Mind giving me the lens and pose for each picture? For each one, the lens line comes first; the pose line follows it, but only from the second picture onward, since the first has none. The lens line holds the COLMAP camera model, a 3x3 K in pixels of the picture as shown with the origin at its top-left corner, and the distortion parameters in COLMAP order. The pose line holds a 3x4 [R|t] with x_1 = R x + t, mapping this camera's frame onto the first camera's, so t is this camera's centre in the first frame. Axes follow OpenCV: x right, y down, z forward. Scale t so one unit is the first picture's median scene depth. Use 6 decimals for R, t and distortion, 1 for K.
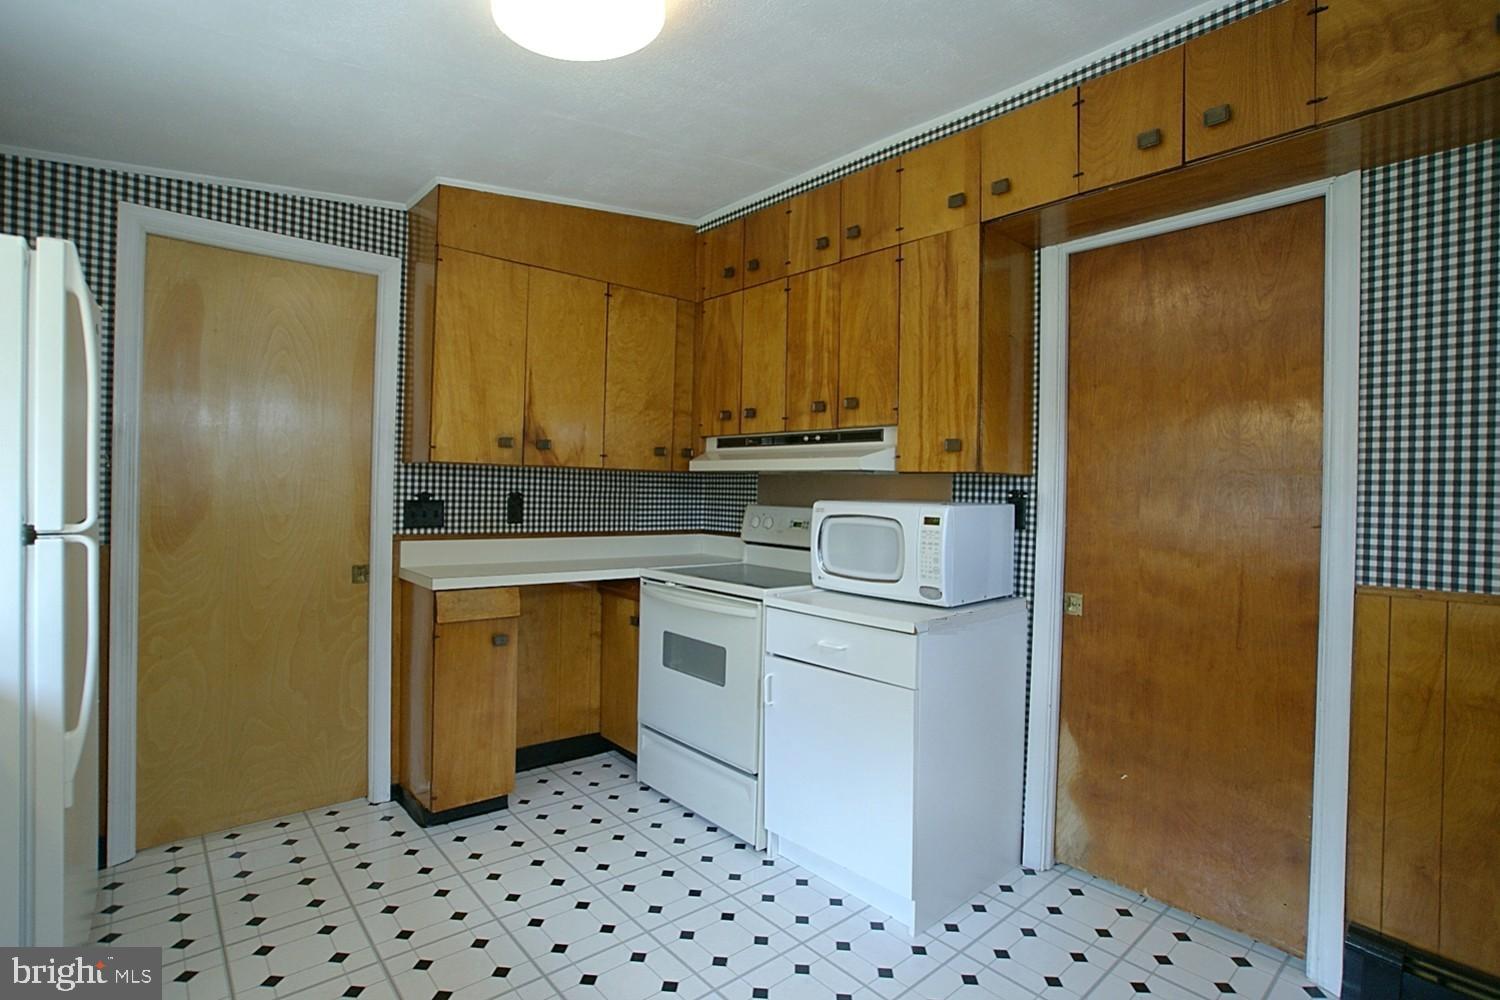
lens RADIAL K [[726.4, 0, 758.6], [0, 726.4, 488.8], [0, 0, 1]] dist [-0.082500, 0.042844]
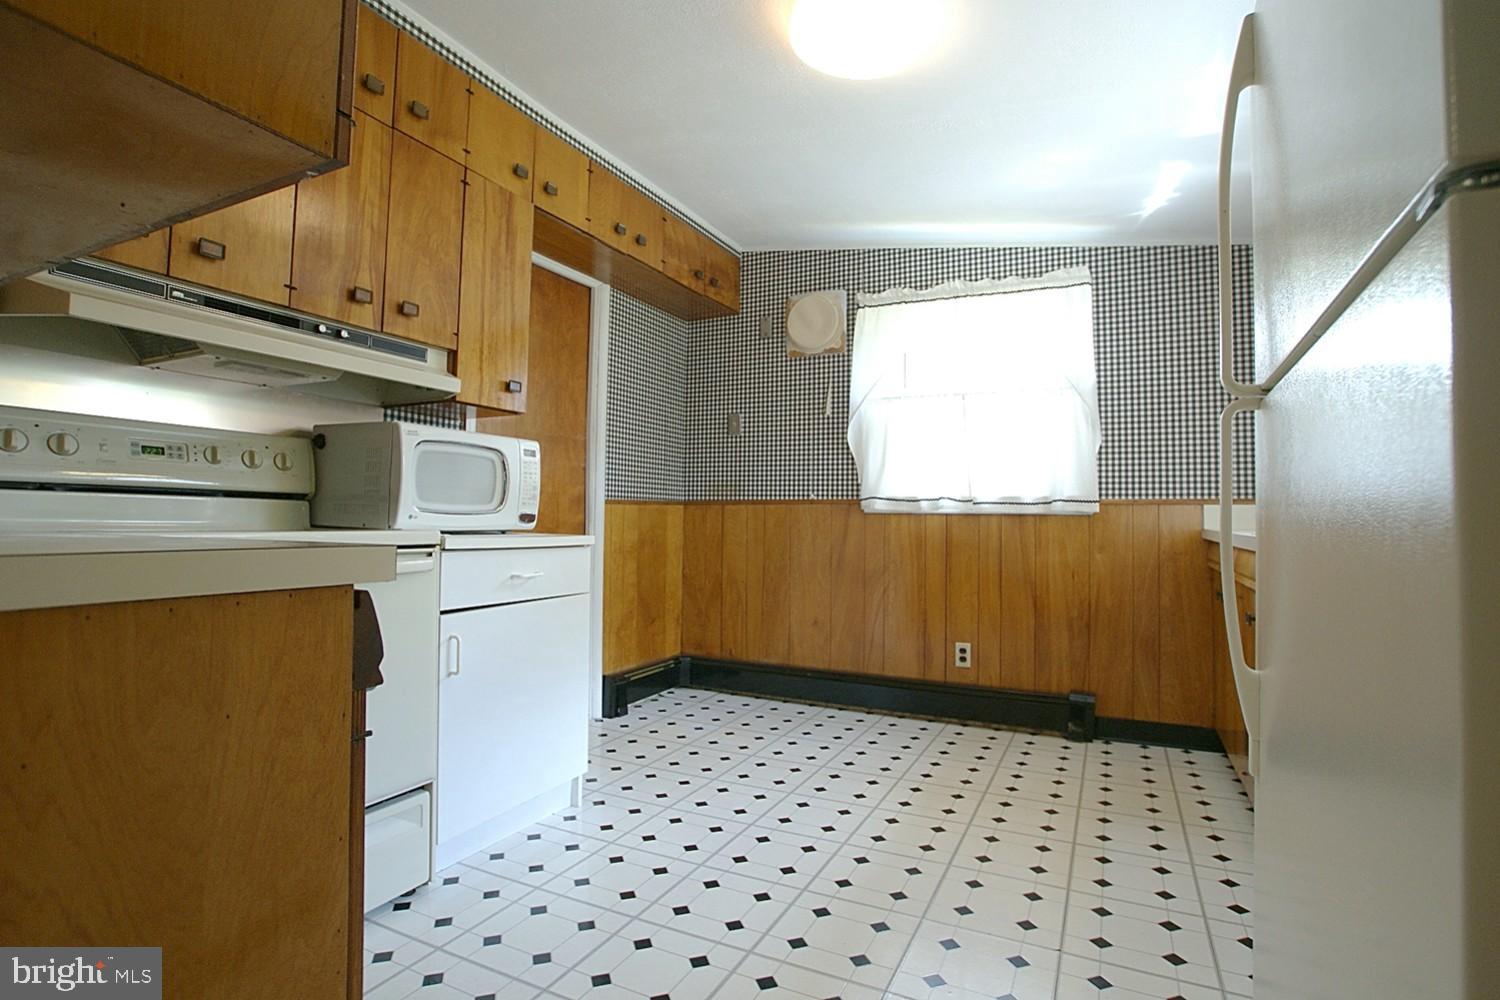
lens RADIAL K [[726.4, 0, 758.6], [0, 726.4, 488.8], [0, 0, 1]] dist [-0.082500, 0.042844]
pose [[-0.381447, 0.014733, 0.924273, -0.853563], [-0.018307, 0.999556, -0.023488, 0.110810], [-0.924209, -0.025880, -0.381008, 1.018408]]
